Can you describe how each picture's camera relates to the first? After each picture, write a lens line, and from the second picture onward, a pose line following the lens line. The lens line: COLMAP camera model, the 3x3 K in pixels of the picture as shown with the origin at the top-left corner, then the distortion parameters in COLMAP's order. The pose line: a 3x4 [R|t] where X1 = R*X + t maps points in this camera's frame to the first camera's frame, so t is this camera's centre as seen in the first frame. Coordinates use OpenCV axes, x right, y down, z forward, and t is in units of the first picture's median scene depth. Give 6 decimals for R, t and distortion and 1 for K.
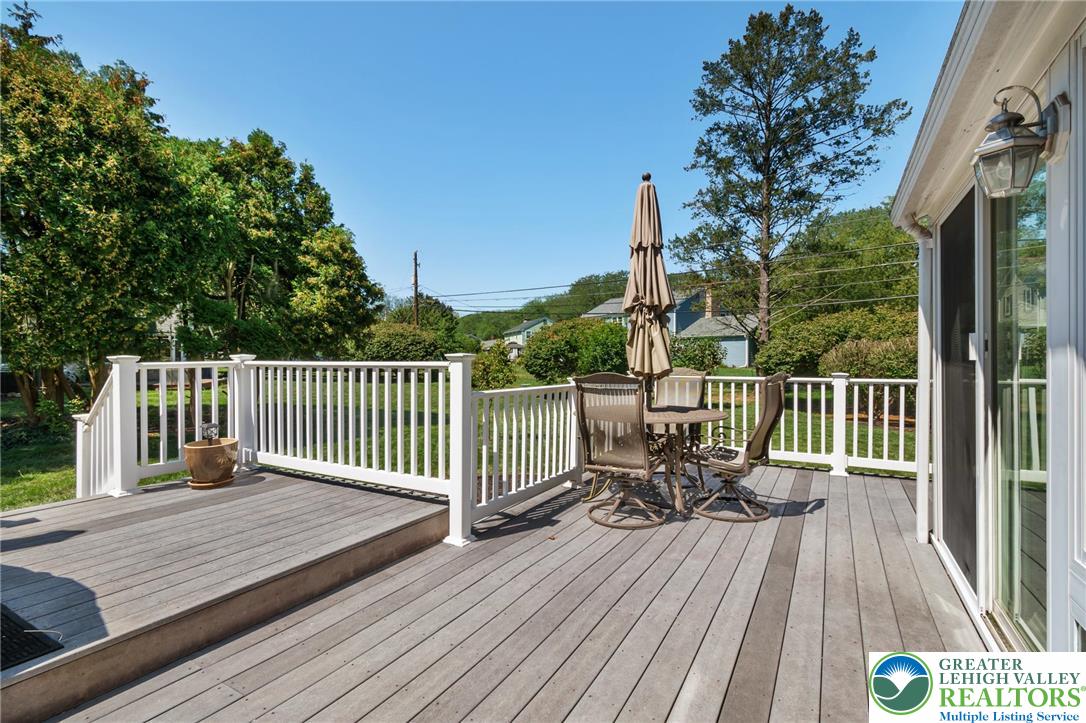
lens RADIAL K [[482.4, 0, 548.9], [0, 482.4, 365.9], [0, 0, 1]] dist [0.000845, -0.000377]
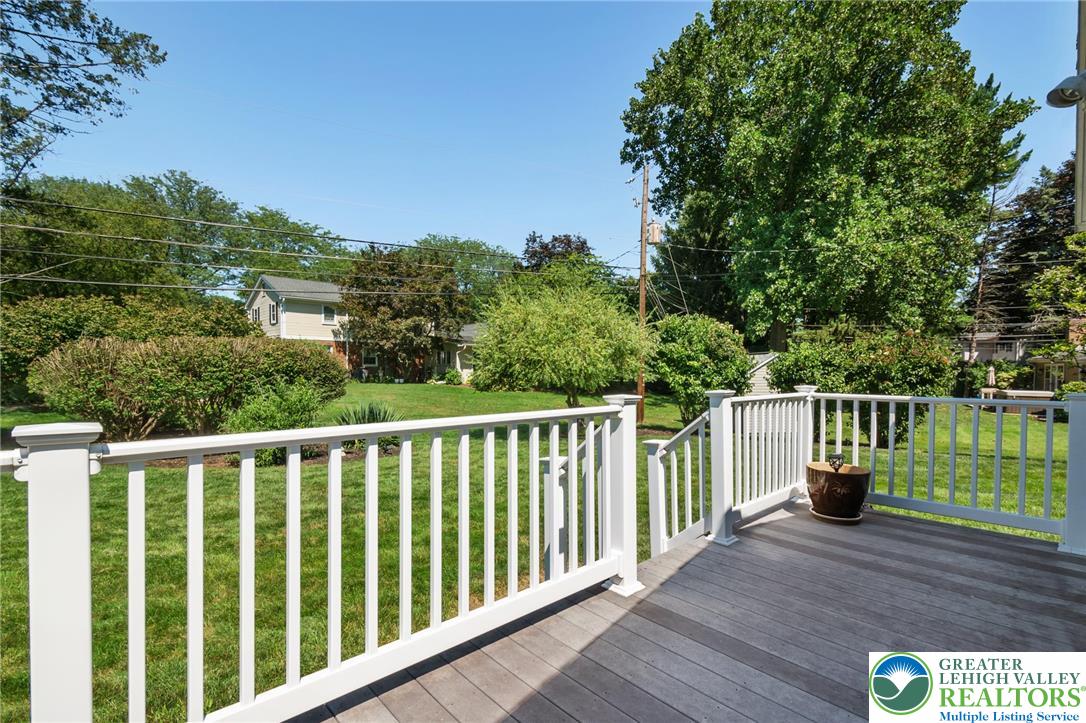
lens RADIAL K [[508.0, 0, 526.1], [0, 508.0, 381.1], [0, 0, 1]] dist [0.021708, -0.000117]
pose [[0.300310, -0.016194, 0.953704, 0.180471], [0.003518, 0.999868, 0.015870, -0.003702], [-0.953835, -0.001411, 0.300327, 0.295600]]
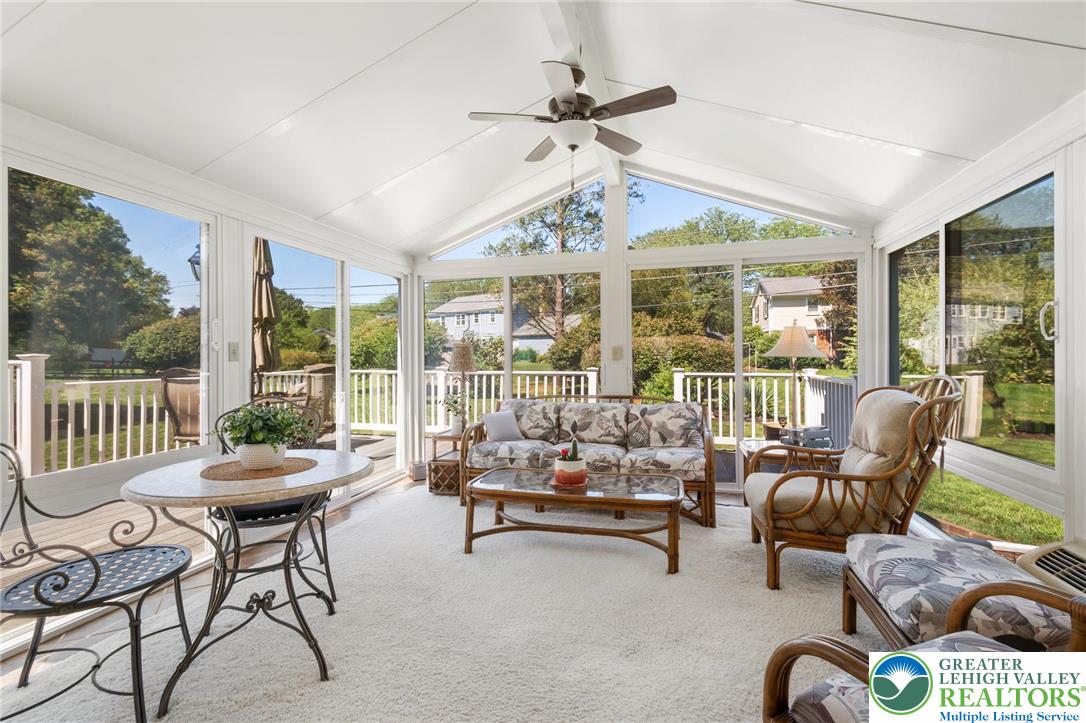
lens RADIAL K [[469.4, 0, 543.0], [0, 469.4, 361.5], [0, 0, 1]] dist [-0.002442, -0.000570]
pose [[0.964366, -0.002754, 0.264557, 0.227614], [0.002532, 0.999996, 0.001180, -0.000853], [-0.264559, -0.000468, 0.964369, -0.169715]]
